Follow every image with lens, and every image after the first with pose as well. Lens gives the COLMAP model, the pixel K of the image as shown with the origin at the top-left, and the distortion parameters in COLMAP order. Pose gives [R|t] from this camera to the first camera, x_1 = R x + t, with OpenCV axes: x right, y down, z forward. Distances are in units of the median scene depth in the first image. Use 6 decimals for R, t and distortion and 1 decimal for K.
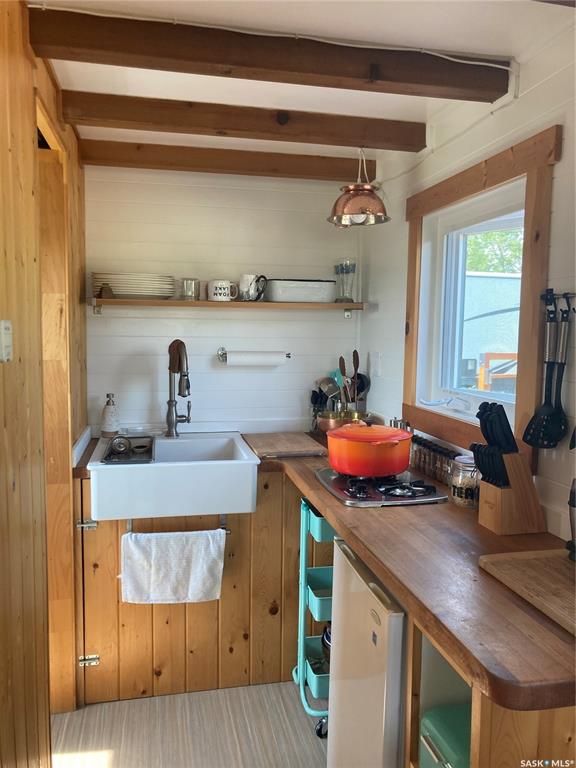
lens RADIAL K [[628.3, 0, 305.7], [0, 628.3, 391.8], [0, 0, 1]] dist [0.047053, -0.064740]
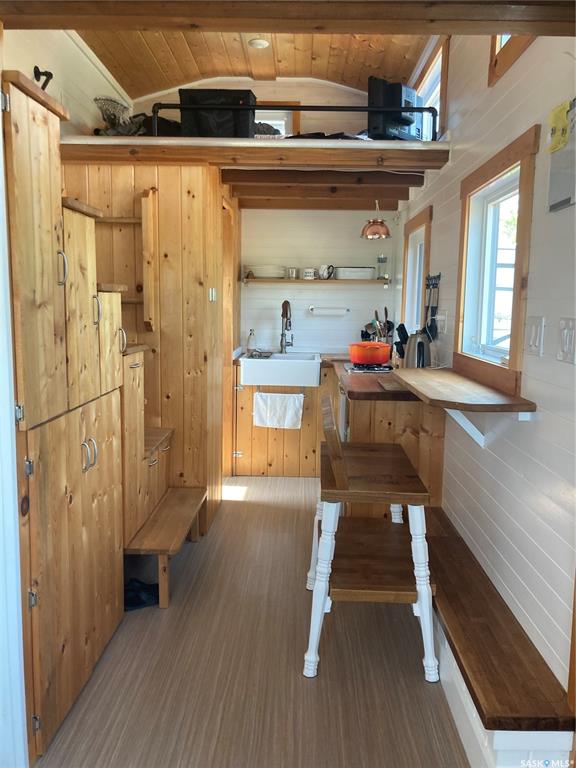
lens RADIAL K [[628.3, 0, 296.3], [0, 628.3, 378.4], [0, 0, 1]] dist [0.047053, -0.064740]
pose [[0.969561, 0.032347, -0.242703, 0.326094], [-0.027150, 0.999325, 0.024730, 0.116629], [0.243340, -0.017388, 0.969785, -0.921871]]
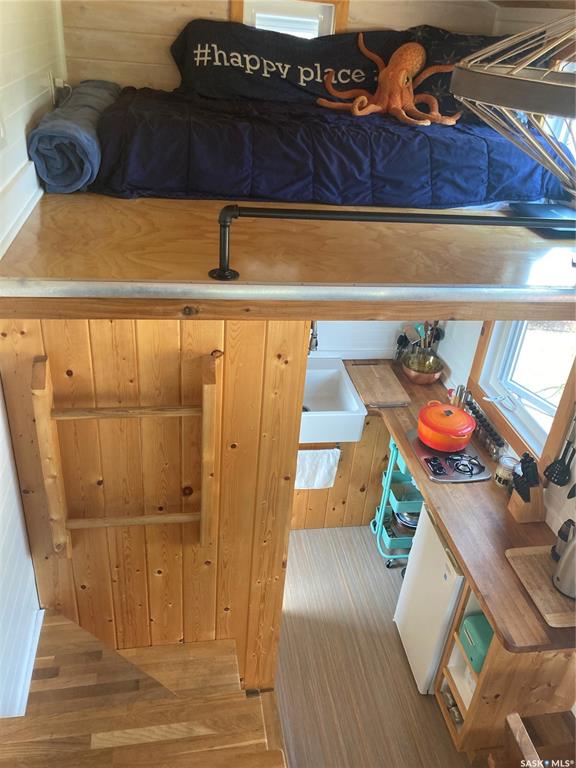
lens RADIAL K [[628.3, 0, 301.3], [0, 628.3, 380.1], [0, 0, 1]] dist [0.047053, -0.064740]
pose [[0.995956, 0.089485, -0.008062, -0.222531], [-0.078434, 0.909698, 0.407796, -0.553911], [0.043825, -0.405515, 0.913037, -0.347073]]
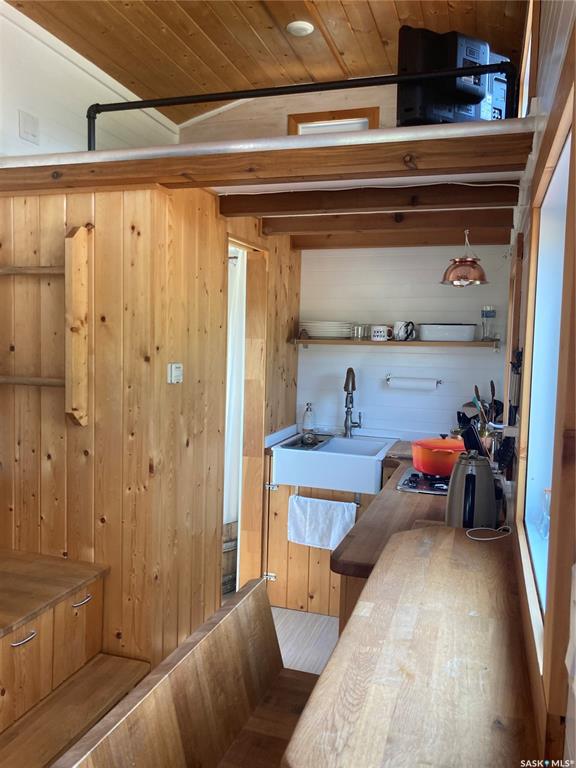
lens RADIAL K [[628.3, 0, 284.8], [0, 628.3, 377.1], [0, 0, 1]] dist [0.047053, -0.064740]
pose [[0.854080, 0.041238, -0.518504, 0.448700], [-0.064453, 0.997560, -0.026829, -0.017163], [0.516132, 0.056333, 0.854654, -0.304060]]
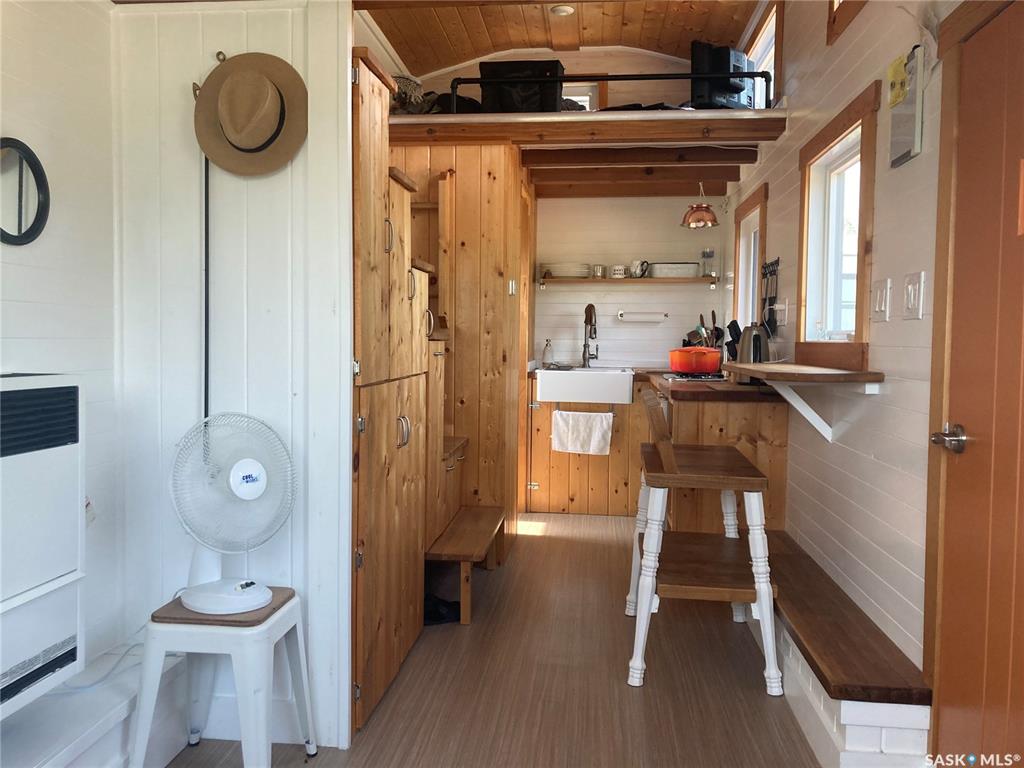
lens RADIAL K [[837.7, 0, 500.7], [0, 837.7, 369.8], [0, 0, 1]] dist [0.047053, -0.064740]
pose [[0.939298, 0.012600, -0.342872, 0.344234], [-0.032864, 0.998035, -0.053355, 0.226558], [0.341525, 0.061385, 0.937866, -1.159074]]
